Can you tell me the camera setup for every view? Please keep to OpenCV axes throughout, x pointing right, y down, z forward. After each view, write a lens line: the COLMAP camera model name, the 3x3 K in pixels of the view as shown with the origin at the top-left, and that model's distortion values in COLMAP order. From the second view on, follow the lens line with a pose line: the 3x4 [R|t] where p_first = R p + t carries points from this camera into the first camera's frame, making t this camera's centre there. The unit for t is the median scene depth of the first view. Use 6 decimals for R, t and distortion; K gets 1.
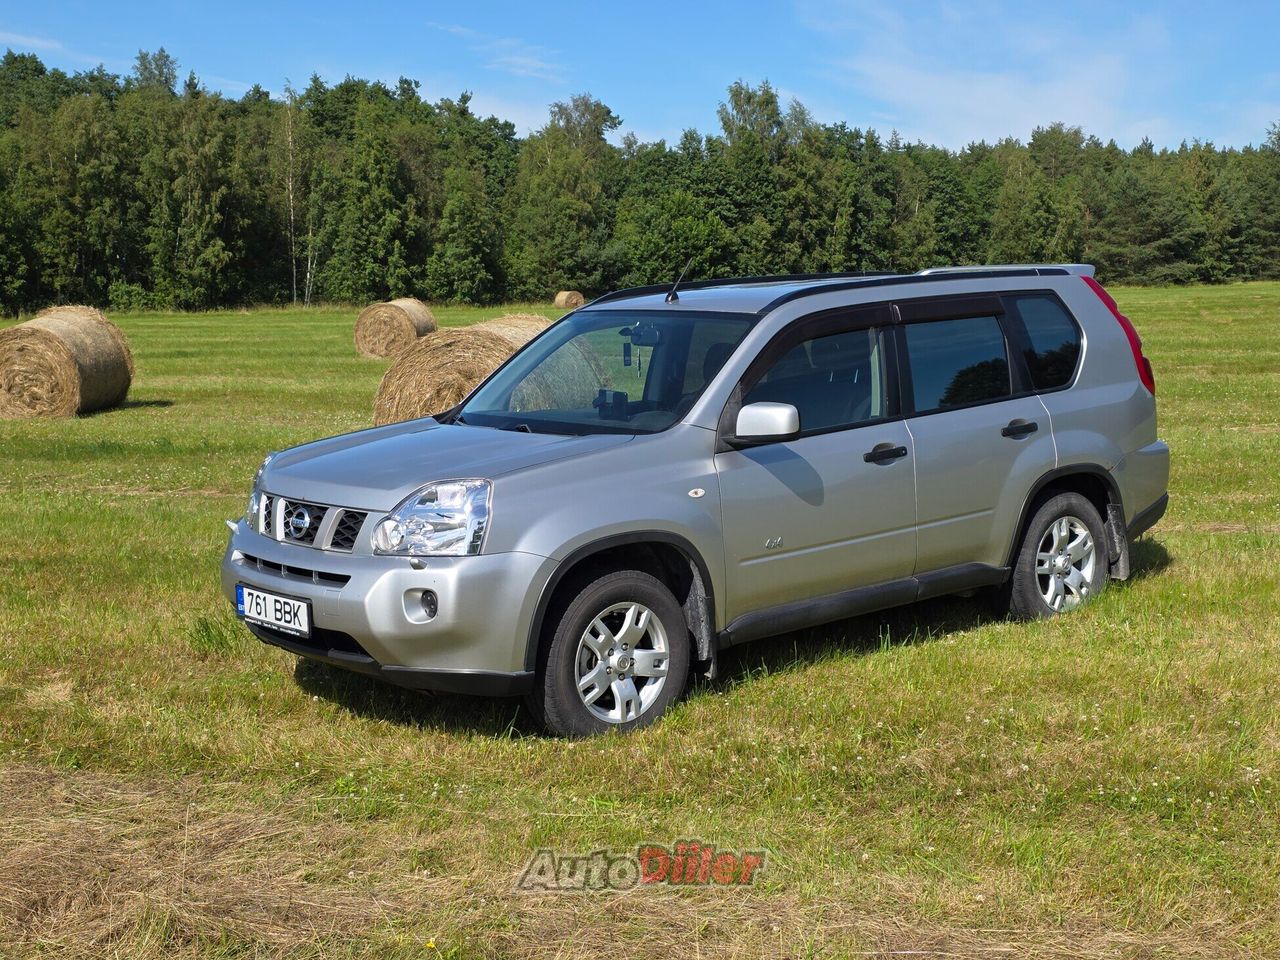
lens RADIAL K [[1825.7, 0, 641.1], [0, 1825.7, 473.8], [0, 0, 1]] dist [0.030630, 0.000000]
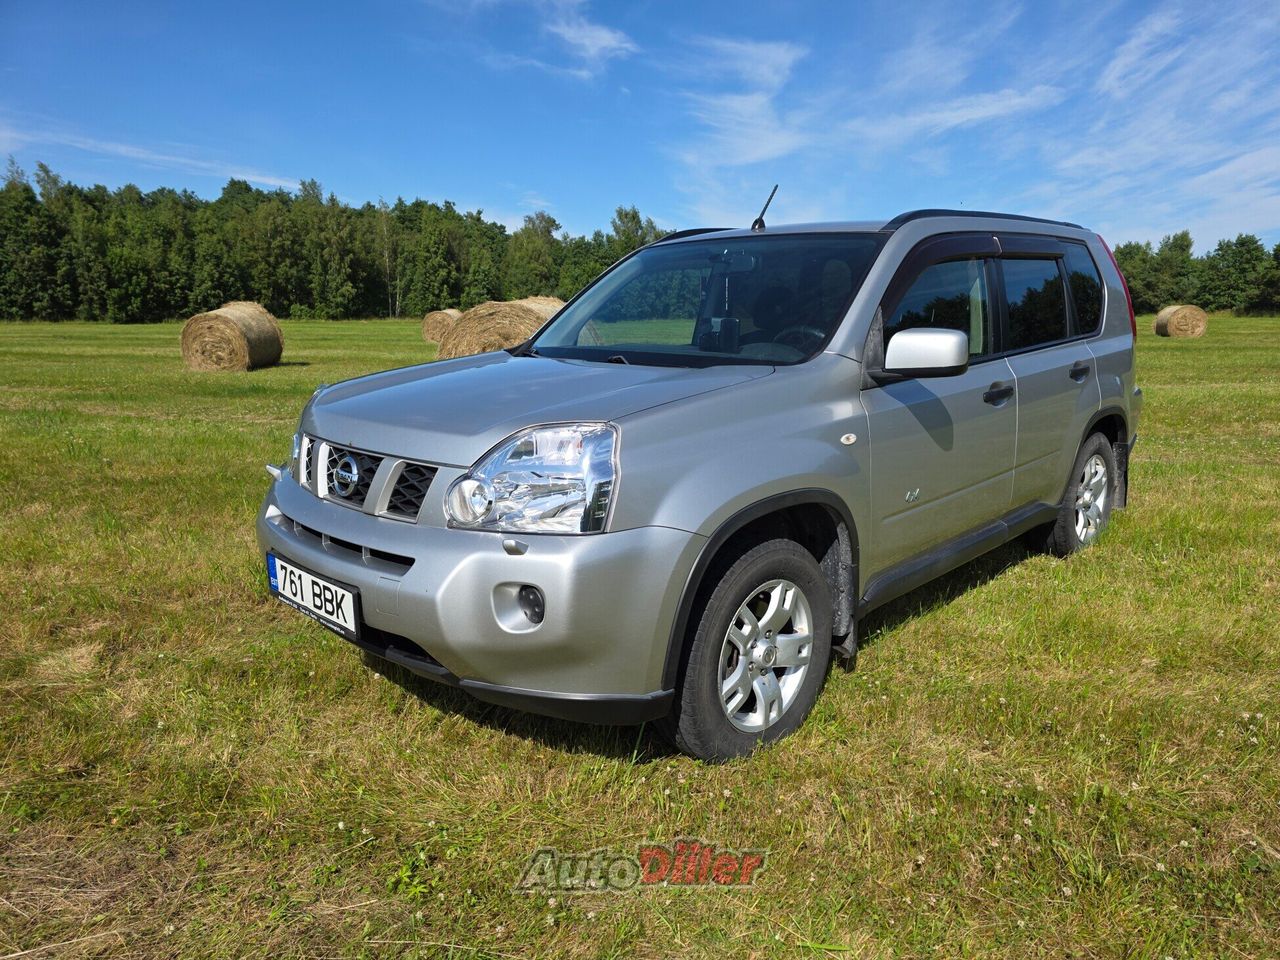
lens RADIAL K [[872.7, 0, 633.7], [0, 872.7, 493.4], [0, 0, 1]] dist [0.046279, -0.036560]
pose [[0.996933, 0.000288, 0.078258, -0.029889], [-0.007792, 0.995389, 0.095601, -0.000597], [-0.077869, -0.095918, 0.992339, 0.195330]]
